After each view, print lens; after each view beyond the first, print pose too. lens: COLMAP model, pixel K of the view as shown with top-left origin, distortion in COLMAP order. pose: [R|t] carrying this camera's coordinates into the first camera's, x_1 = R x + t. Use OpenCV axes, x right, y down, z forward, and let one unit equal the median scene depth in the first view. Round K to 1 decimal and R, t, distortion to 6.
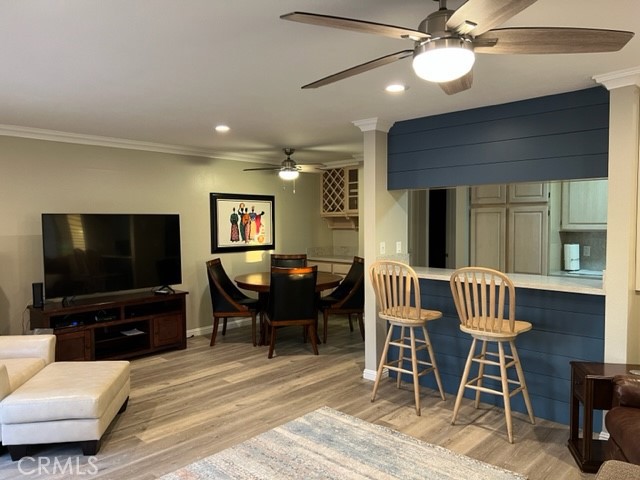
lens RADIAL K [[482.5, 0, 322.1], [0, 482.5, 245.1], [0, 0, 1]] dist [0.078651, -0.076643]
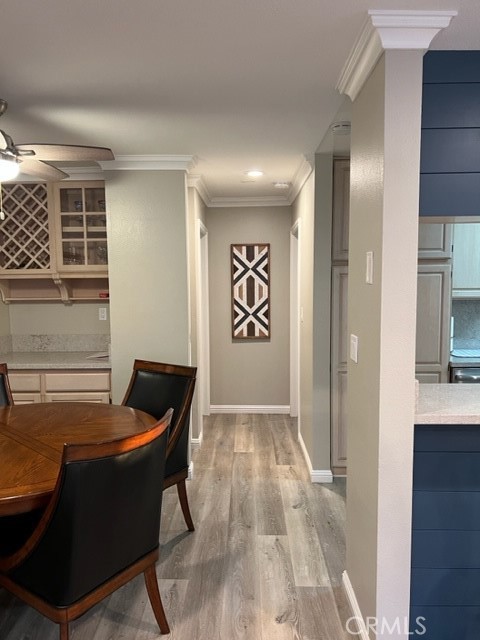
lens RADIAL K [[482.5, 0, 238.5], [0, 482.5, 315.0], [0, 0, 1]] dist [0.078651, -0.076643]
pose [[0.744331, -0.045477, 0.666261, -0.217504], [0.036338, 0.998959, 0.027590, -0.037430], [-0.666822, 0.003674, 0.745208, 0.663618]]
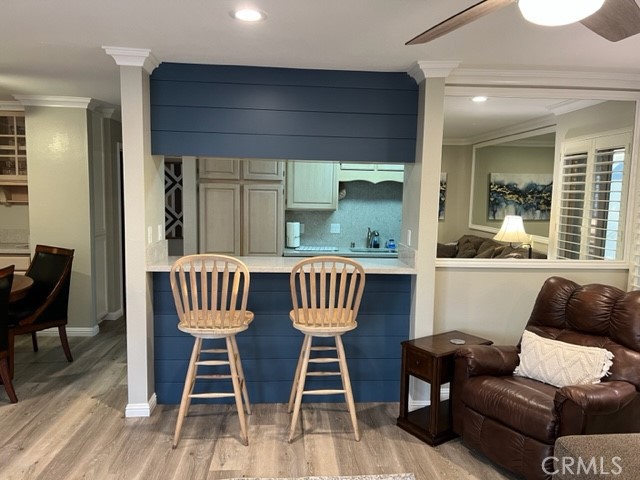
lens RADIAL K [[482.5, 0, 321.8], [0, 482.5, 237.5], [0, 0, 1]] dist [0.078651, -0.076643]
pose [[0.682141, -0.040918, 0.730075, -0.198264], [0.011151, 0.998899, 0.045566, -0.015895], [-0.731135, -0.022942, 0.681847, 0.261156]]
